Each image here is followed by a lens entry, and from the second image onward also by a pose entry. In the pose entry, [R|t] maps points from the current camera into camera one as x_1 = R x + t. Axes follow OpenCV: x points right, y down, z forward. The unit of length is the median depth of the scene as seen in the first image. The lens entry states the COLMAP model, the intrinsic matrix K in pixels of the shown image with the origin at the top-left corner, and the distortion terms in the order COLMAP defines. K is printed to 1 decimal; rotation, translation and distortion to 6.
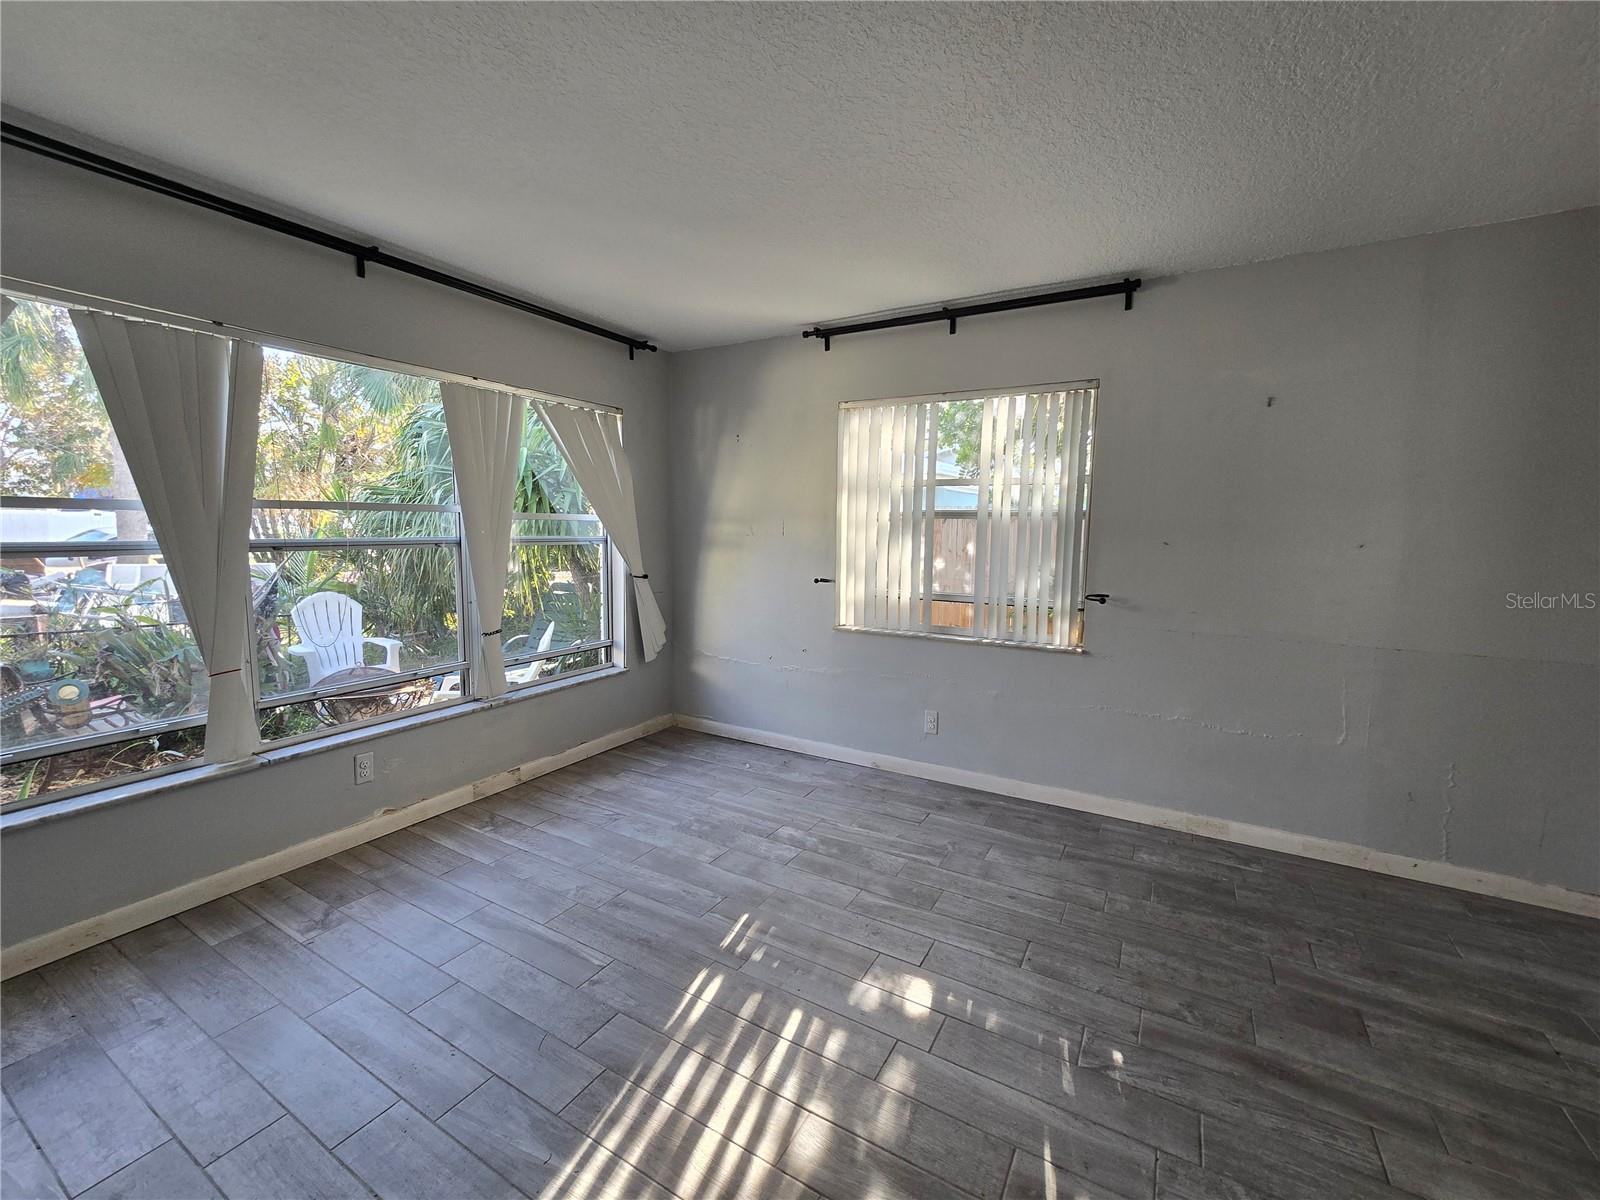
lens RADIAL K [[656.8, 0, 799.3], [0, 656.8, 596.7], [0, 0, 1]] dist [-0.005375, 0.001726]
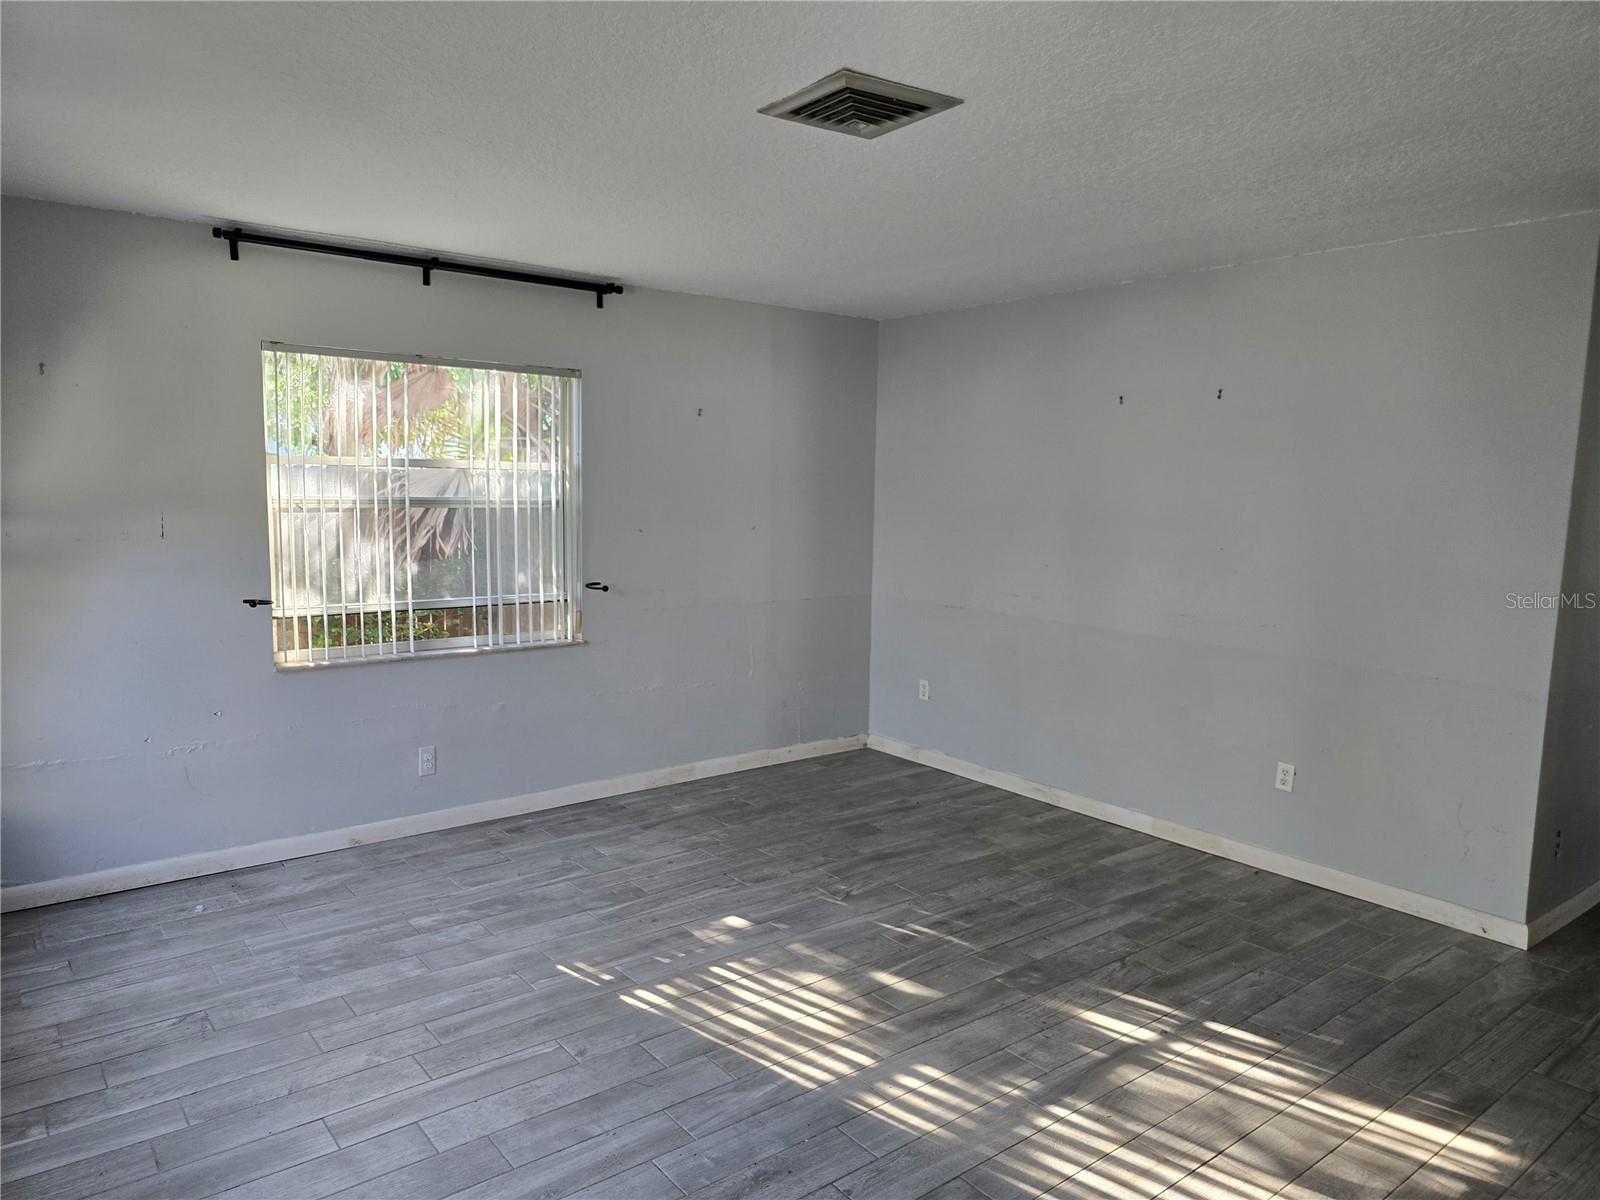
lens RADIAL K [[1084.5, 0, 799.3], [0, 1084.5, 601.0], [0, 0, 1]] dist [0.002366, -0.009803]
pose [[0.366861, -0.110781, 0.923656, -1.087386], [0.089864, 0.992461, 0.083340, -0.095205], [-0.925925, 0.052430, 0.374051, 0.088420]]
